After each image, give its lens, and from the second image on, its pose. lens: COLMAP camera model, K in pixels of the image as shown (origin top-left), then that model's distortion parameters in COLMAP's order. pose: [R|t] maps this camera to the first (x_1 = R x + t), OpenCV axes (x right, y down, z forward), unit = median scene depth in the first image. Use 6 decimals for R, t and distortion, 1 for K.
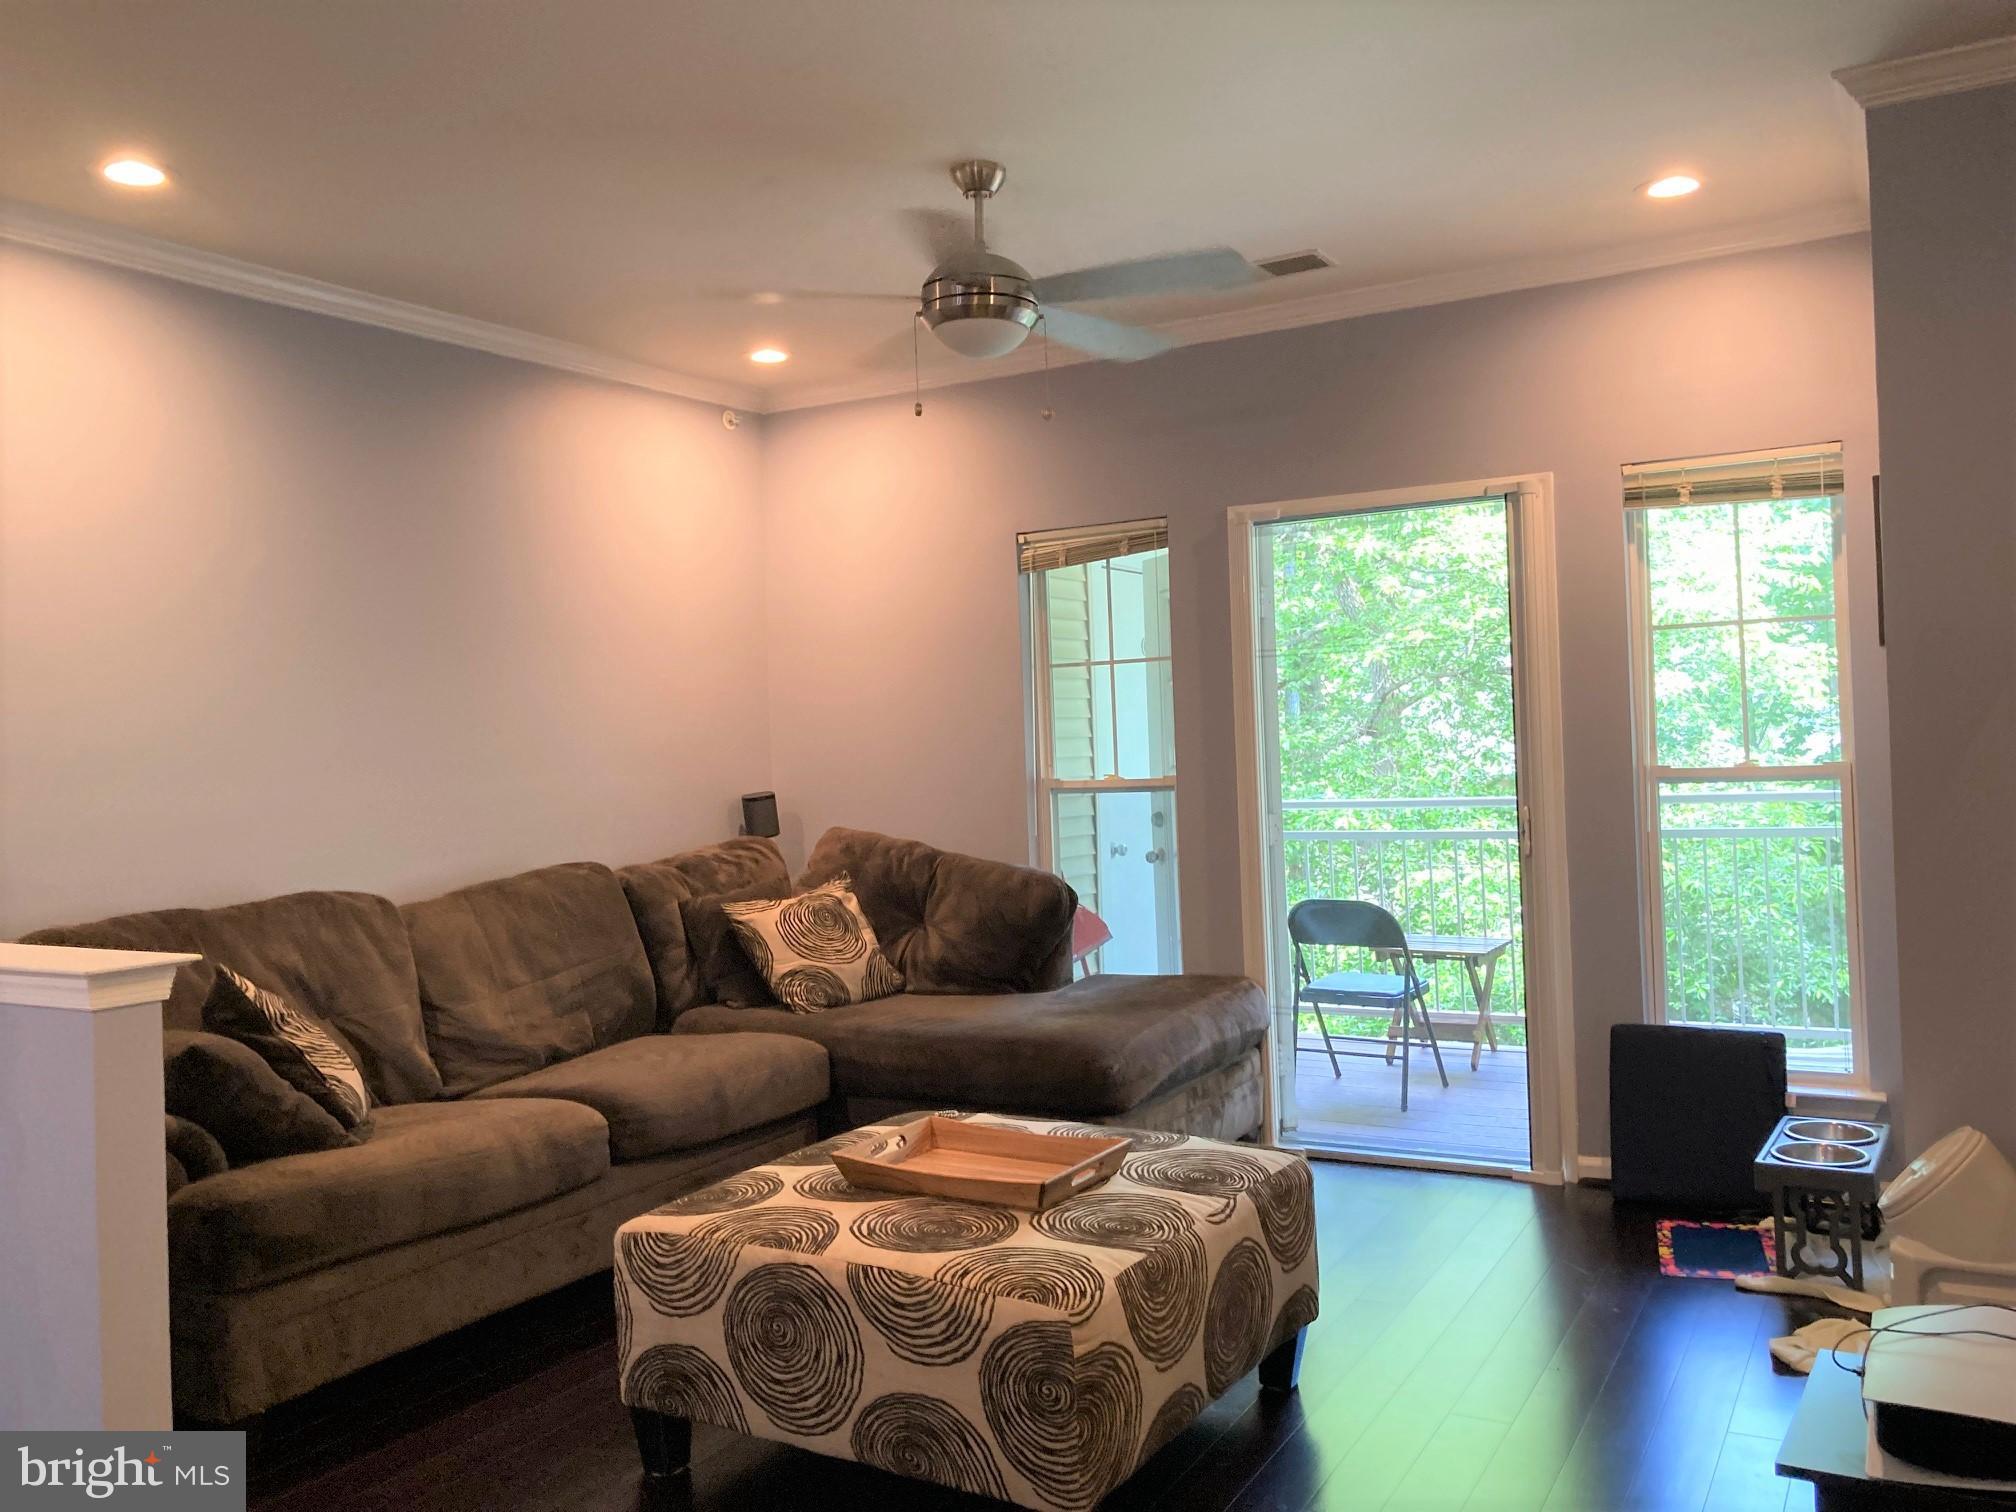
lens RADIAL K [[1632.6, 0, 1008.0], [0, 1632.6, 756.0], [0, 0, 1]] dist [0.045431, -0.065044]
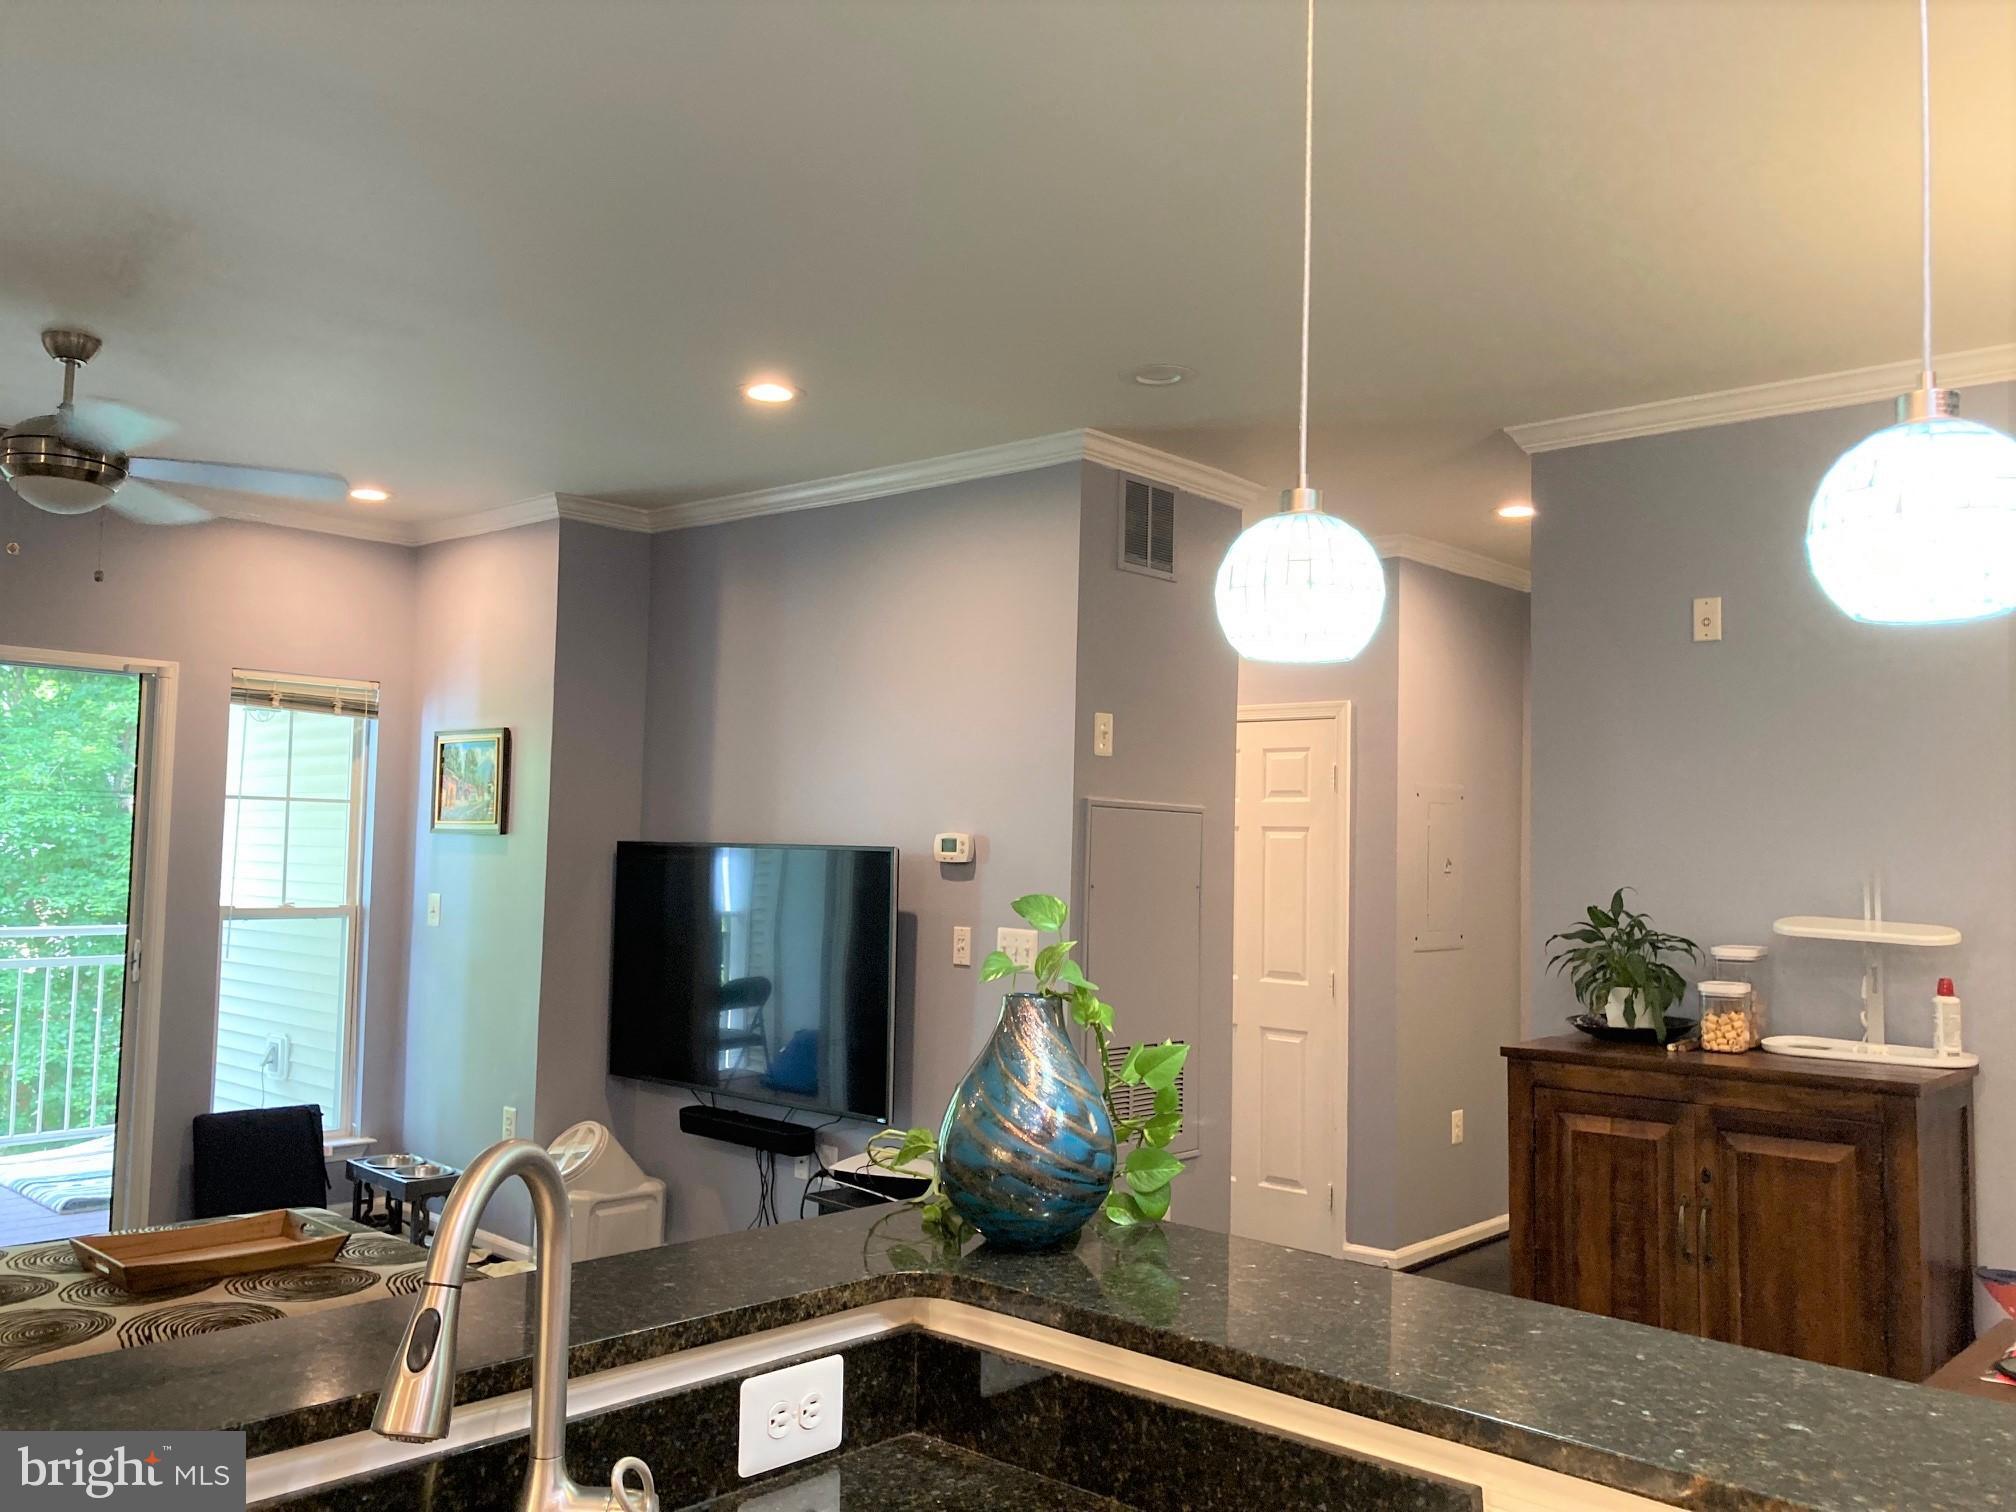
lens RADIAL K [[1660.0, 0, 961.4], [0, 1660.0, 761.0], [0, 0, 1]] dist [0.033288, 0.005651]
pose [[0.244840, 0.095475, 0.964851, -1.155002], [-0.024487, 0.995431, -0.092288, 0.000462], [-0.969254, -0.001031, 0.246059, 0.209622]]
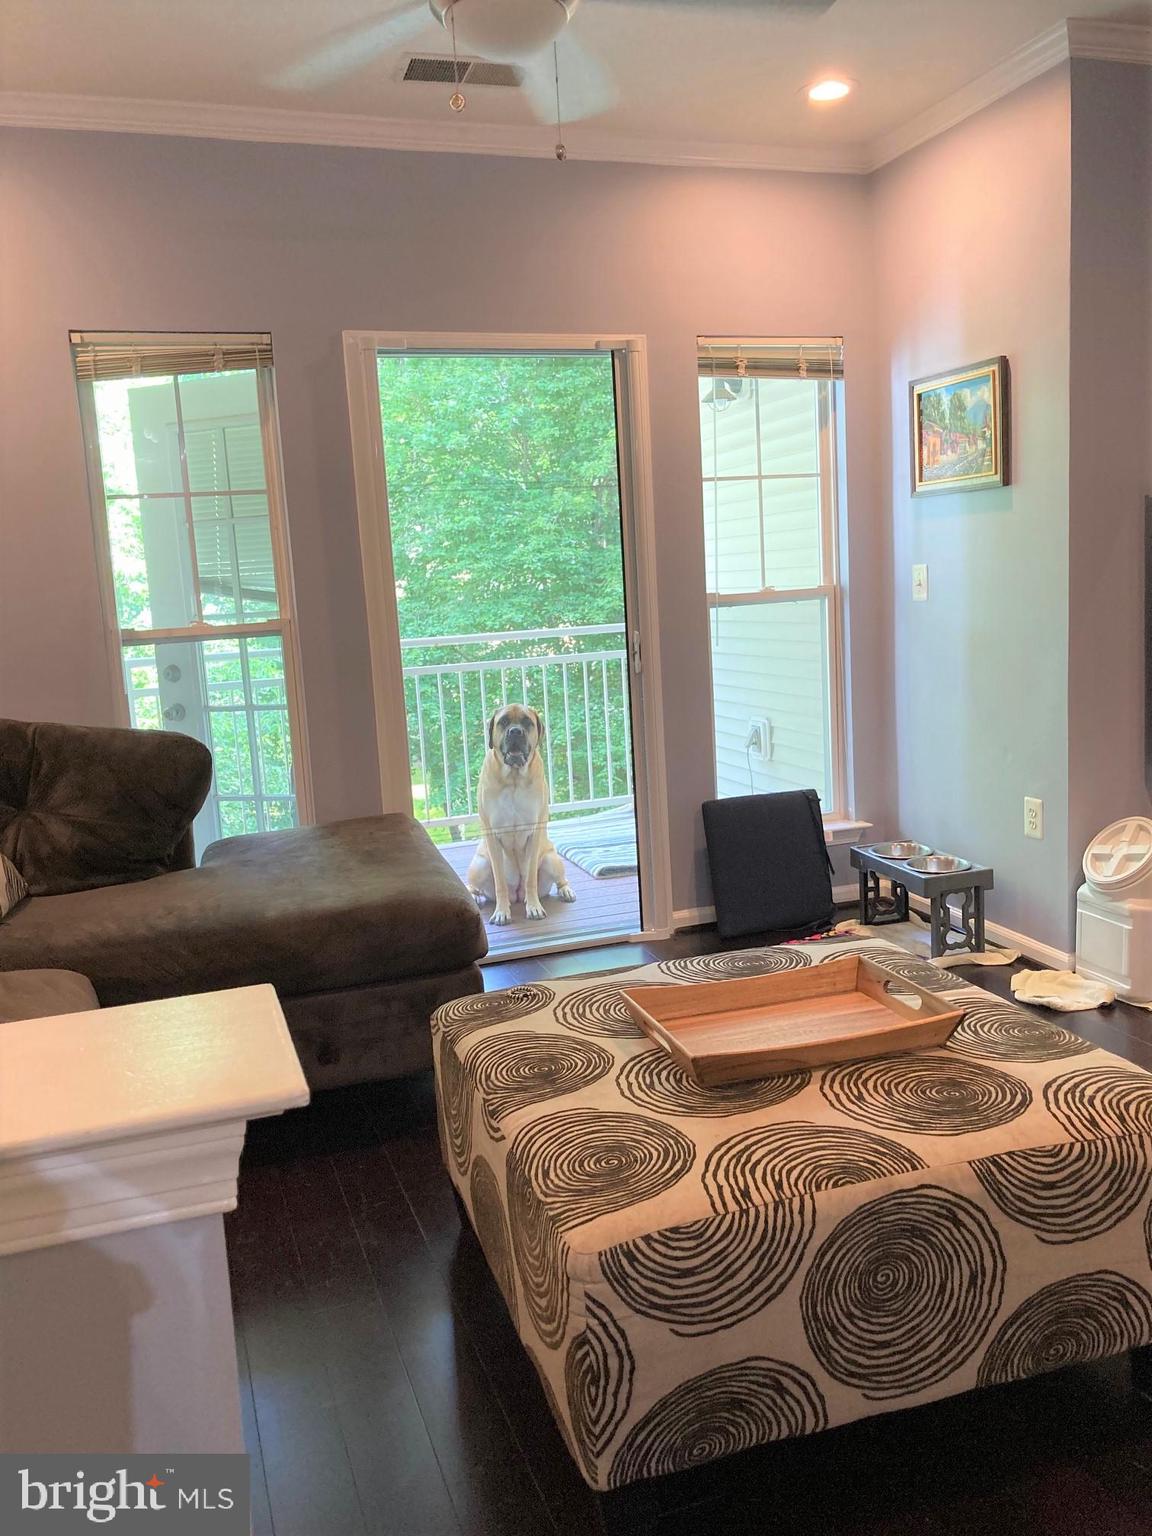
lens RADIAL K [[1264.8, 0, 605.1], [0, 1264.8, 762.9], [0, 0, 1]] dist [0.033288, 0.005651]
pose [[0.651918, -0.113126, 0.749803, -0.620663], [0.039869, 0.992555, 0.115086, 0.032841], [-0.757240, -0.045133, 0.651575, 0.691182]]
